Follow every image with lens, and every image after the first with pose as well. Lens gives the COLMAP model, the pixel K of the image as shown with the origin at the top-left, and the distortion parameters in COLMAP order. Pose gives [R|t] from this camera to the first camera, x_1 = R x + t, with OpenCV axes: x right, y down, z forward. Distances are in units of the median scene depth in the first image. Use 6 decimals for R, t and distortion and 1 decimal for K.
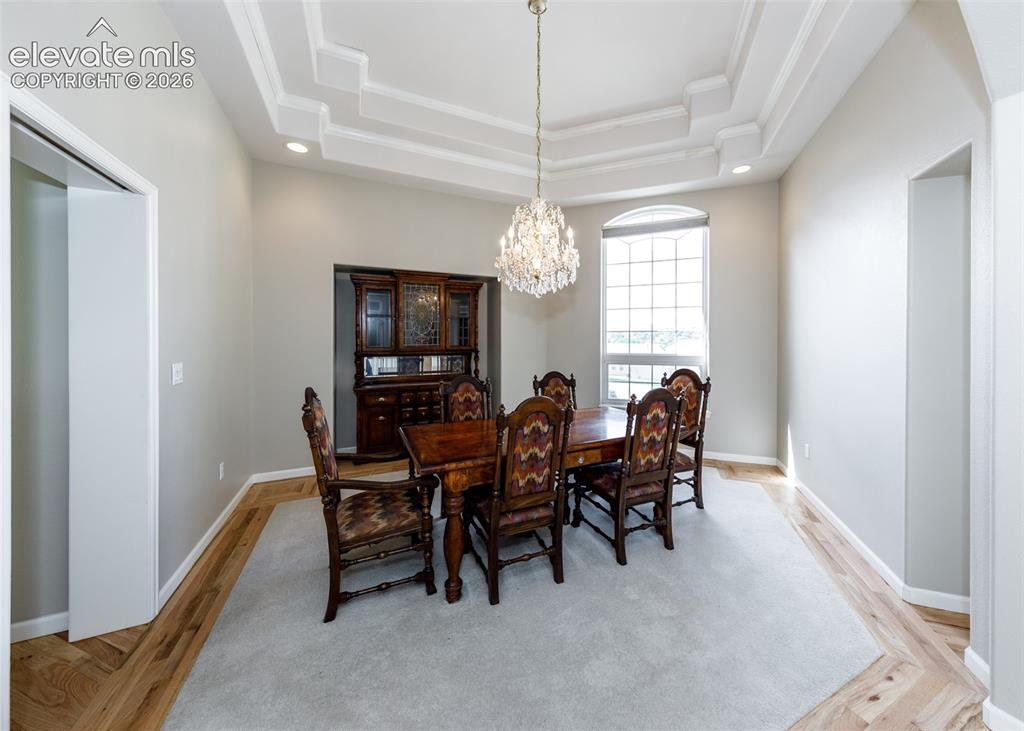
lens RADIAL K [[353.9, 0, 527.7], [0, 353.9, 340.6], [0, 0, 1]] dist [-0.000490, -0.000125]
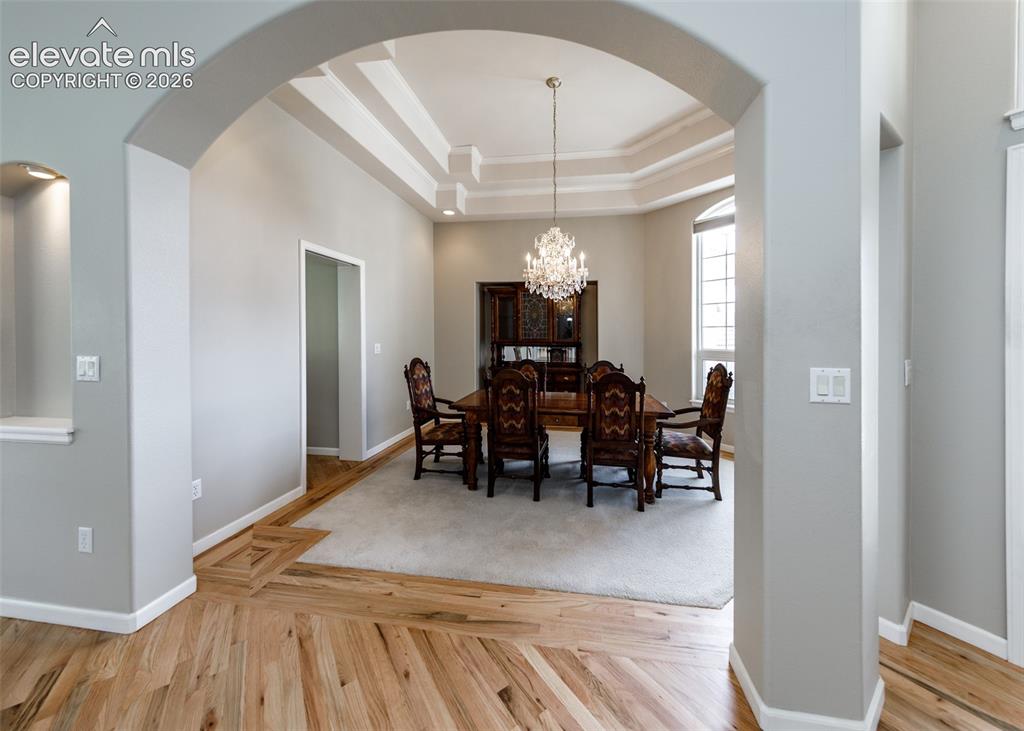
lens RADIAL K [[353.9, 0, 527.7], [0, 353.9, 340.6], [0, 0, 1]] dist [-0.000490, -0.000125]
pose [[0.831819, 0.014901, -0.554847, 0.645202], [-0.008009, 0.999858, 0.014845, 0.005653], [0.554990, -0.007904, 0.831820, -0.161432]]
